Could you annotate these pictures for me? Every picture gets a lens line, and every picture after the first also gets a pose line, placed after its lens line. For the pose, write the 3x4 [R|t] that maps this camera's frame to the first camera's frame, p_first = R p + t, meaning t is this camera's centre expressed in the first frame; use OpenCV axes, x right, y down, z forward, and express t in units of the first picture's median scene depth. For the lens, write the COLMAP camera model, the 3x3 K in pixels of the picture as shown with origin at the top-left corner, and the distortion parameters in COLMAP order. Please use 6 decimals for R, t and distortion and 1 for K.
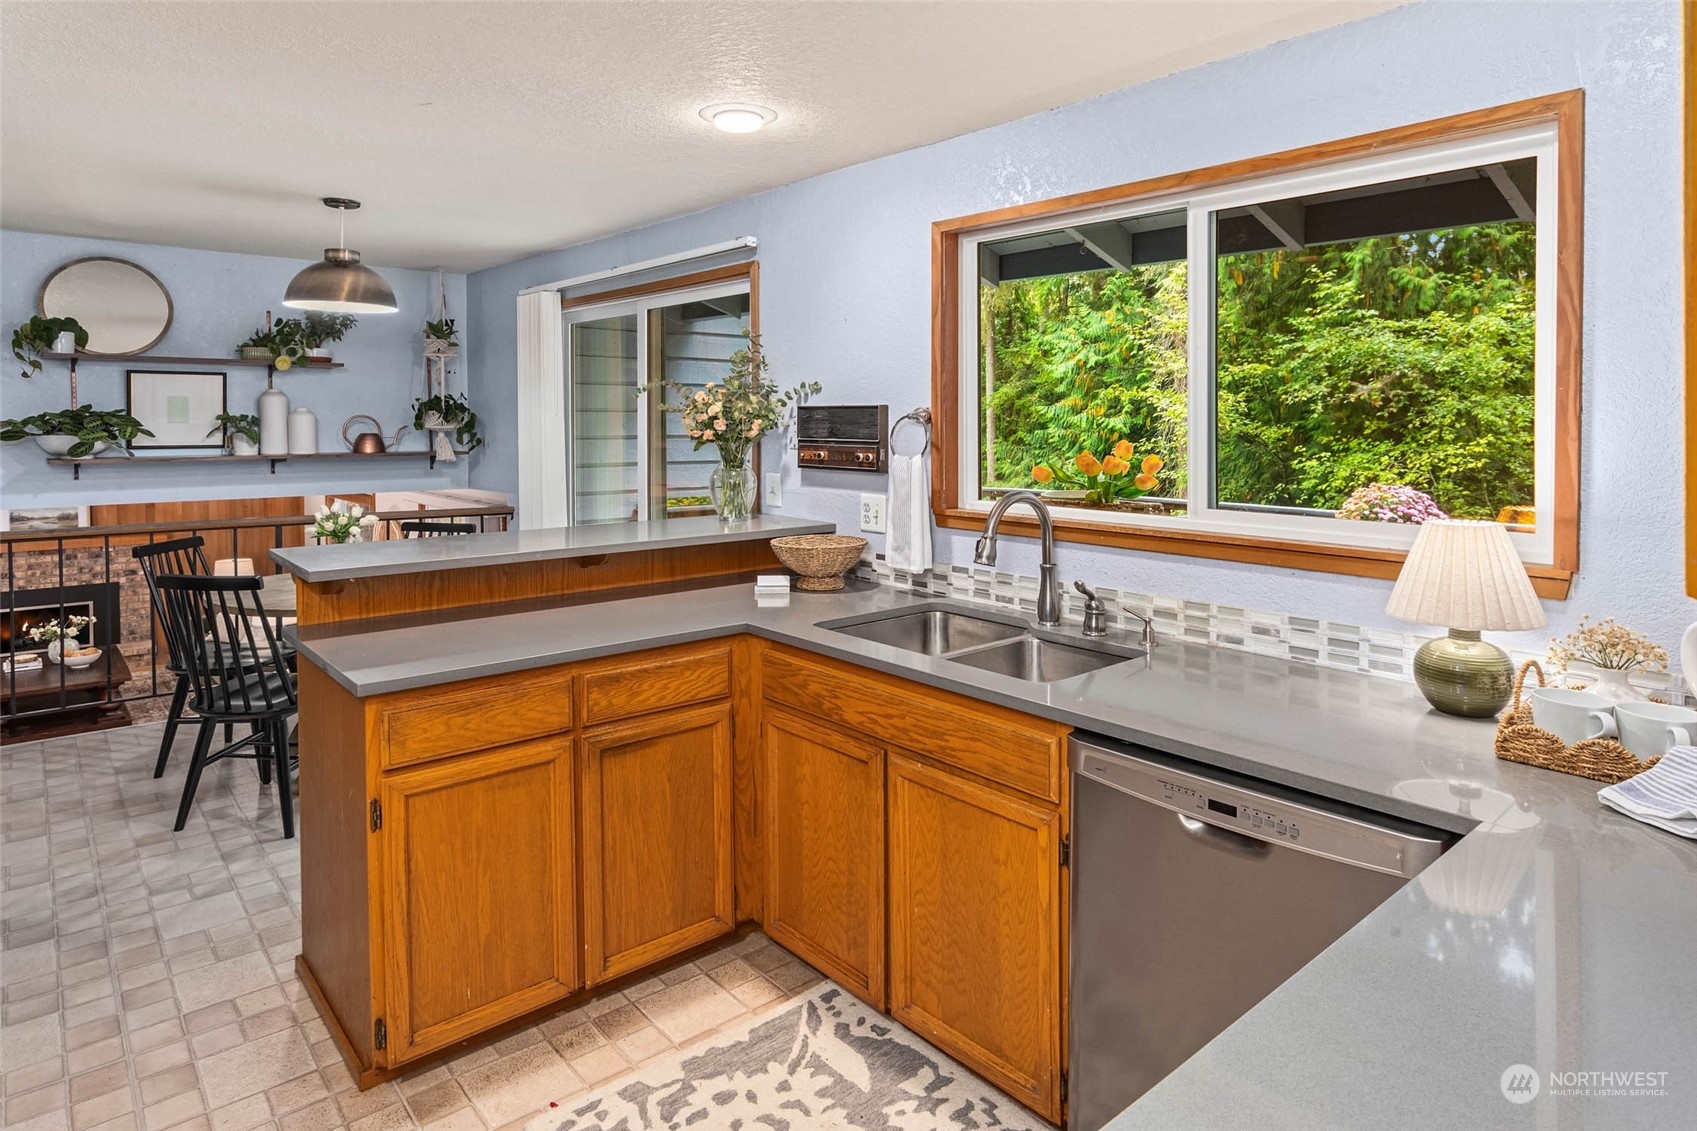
lens RADIAL K [[980.7, 0, 880.0], [0, 980.7, 454.3], [0, 0, 1]] dist [0.000007, -0.000237]
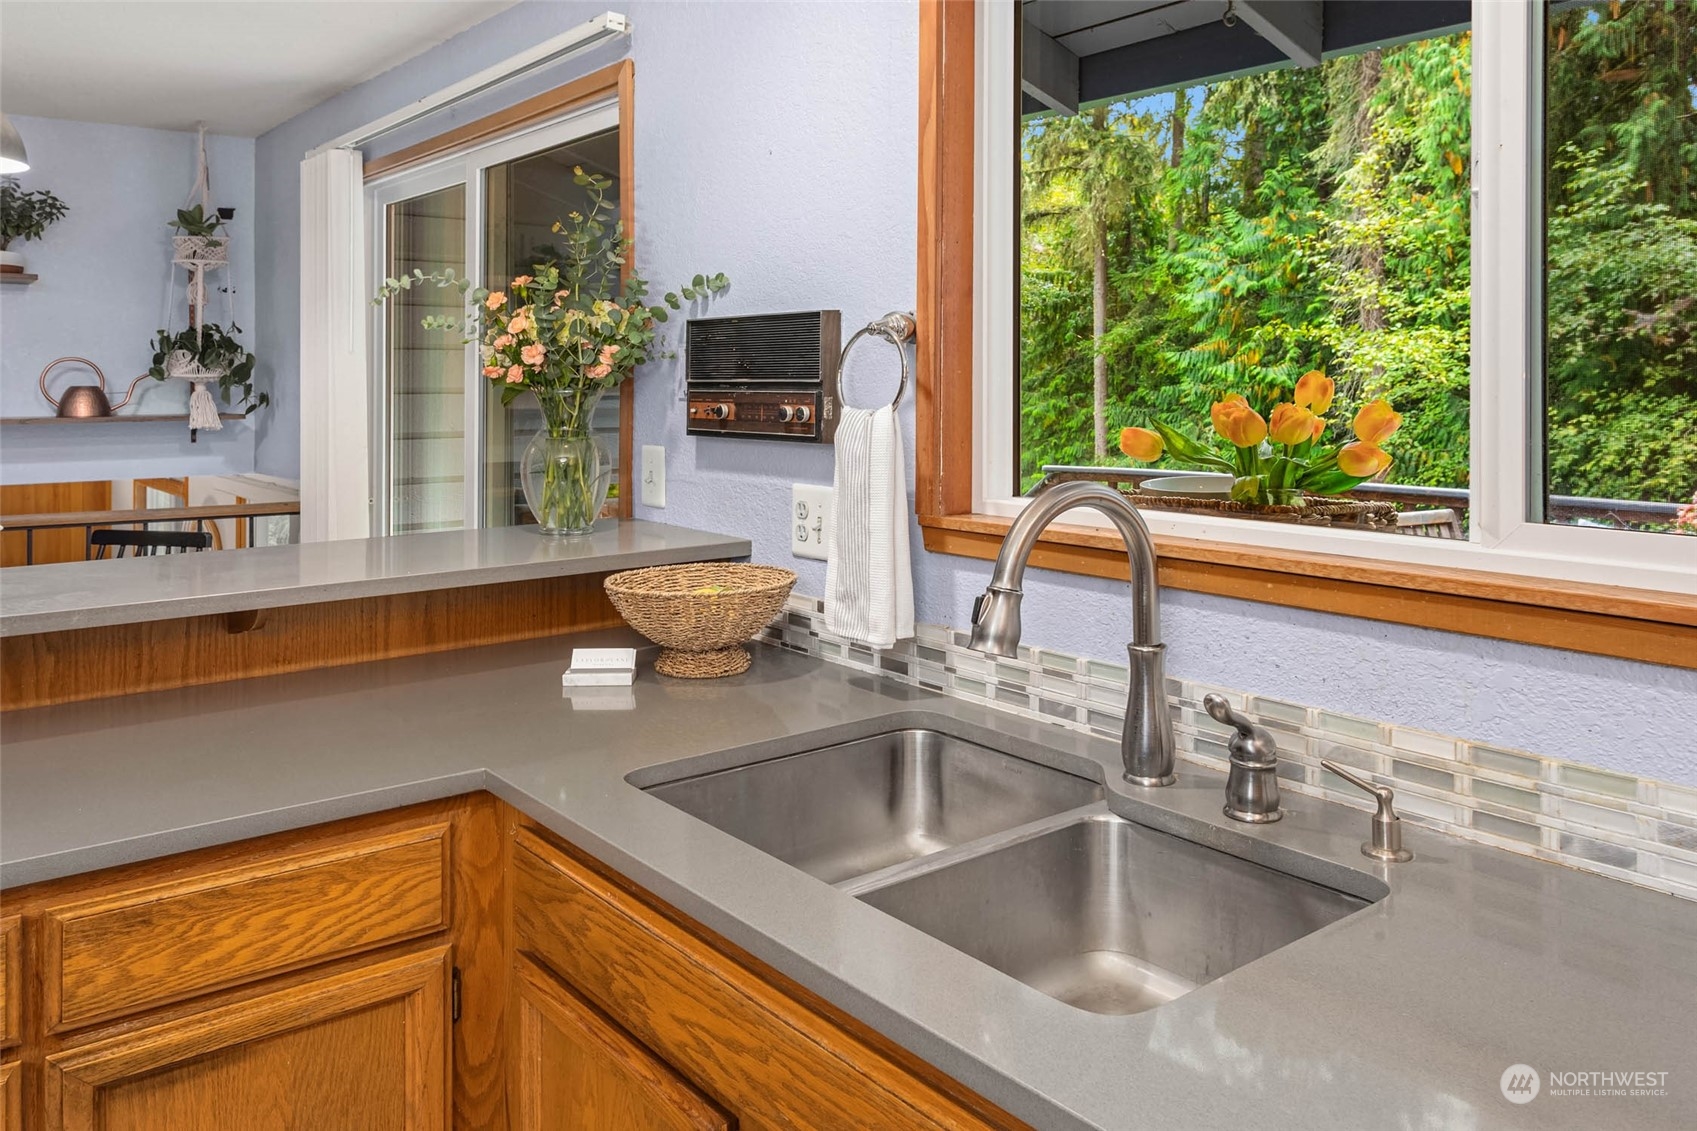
lens RADIAL K [[1308.5, 0, 887.3], [0, 1308.5, 460.7], [0, 0, 1]] dist [0.017101, 0.004807]
pose [[0.998657, -0.004651, -0.051591, 0.057520], [0.006187, 0.999542, 0.029638, 0.006710], [0.051430, -0.029918, 0.998228, 0.271978]]
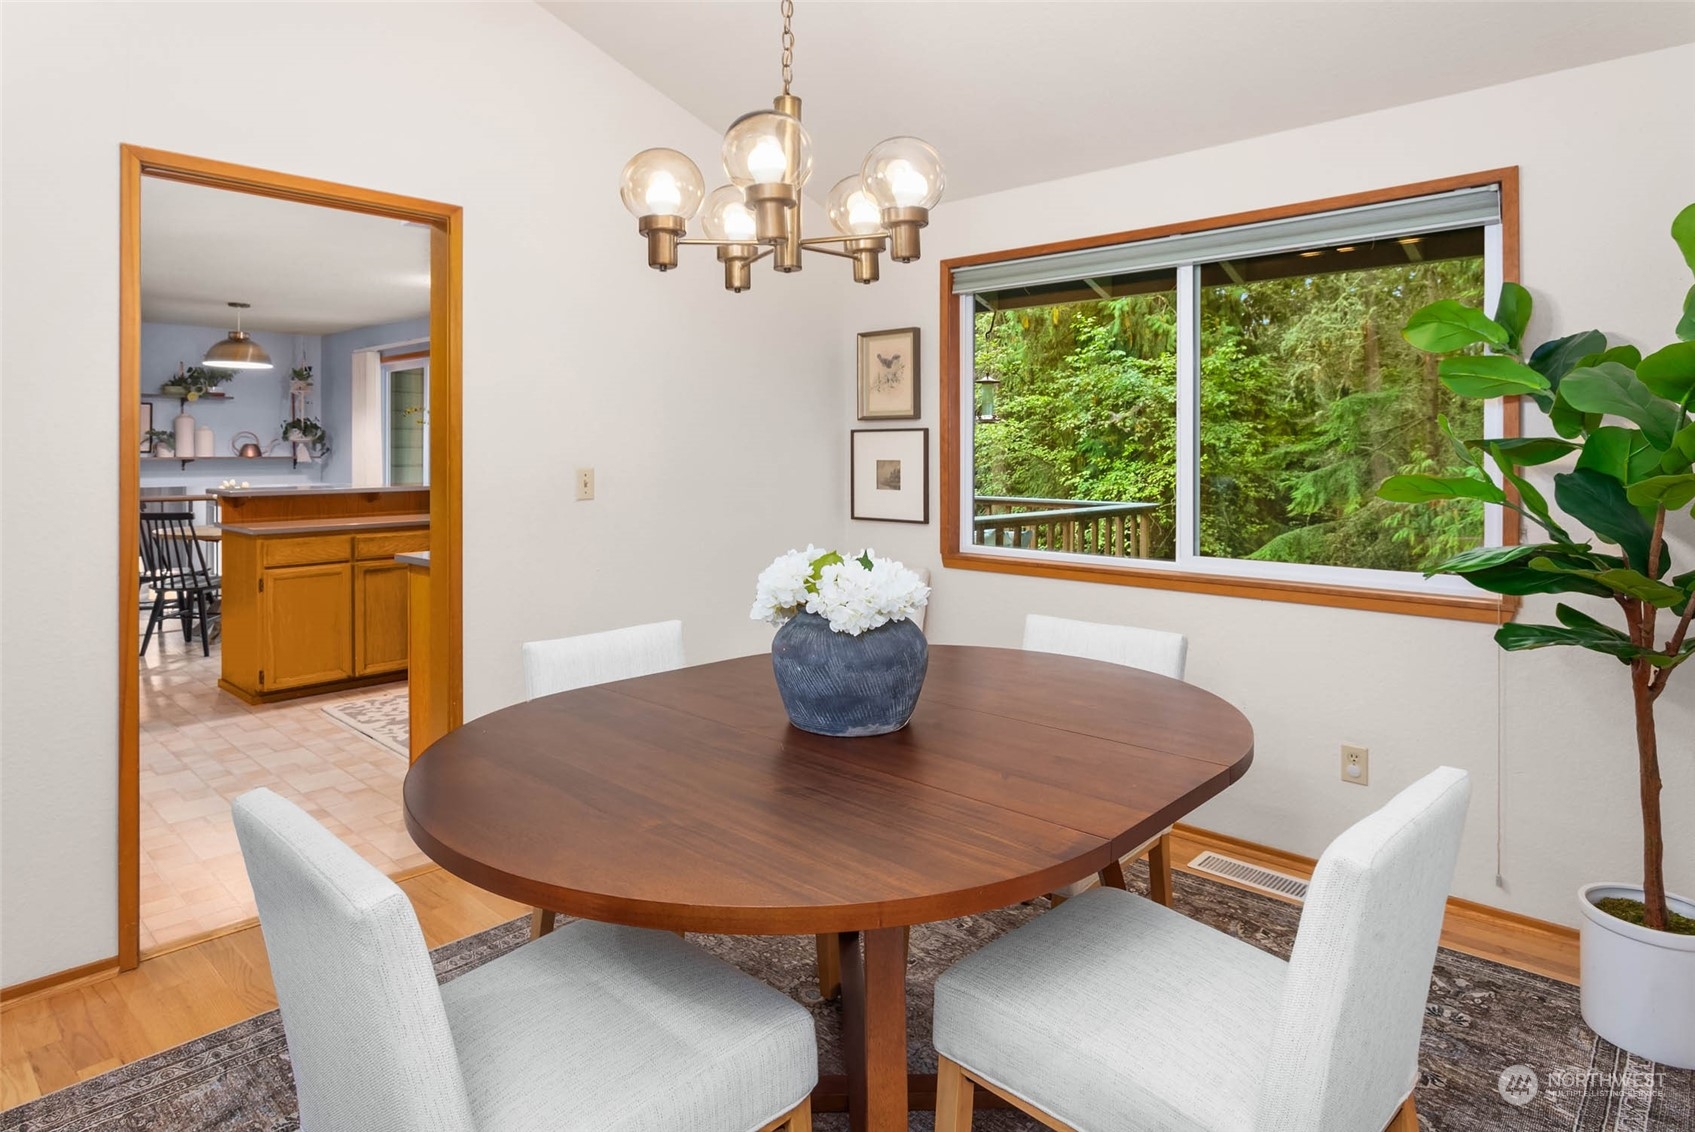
lens RADIAL K [[973.3, 0, 845.9], [0, 973.3, 447.4], [0, 0, 1]] dist [0.001240, 0.000309]
pose [[0.996840, -0.002495, 0.079402, 0.394291], [0.005453, 0.999299, -0.037049, 0.065984], [-0.079254, 0.037365, 0.996154, -0.816727]]
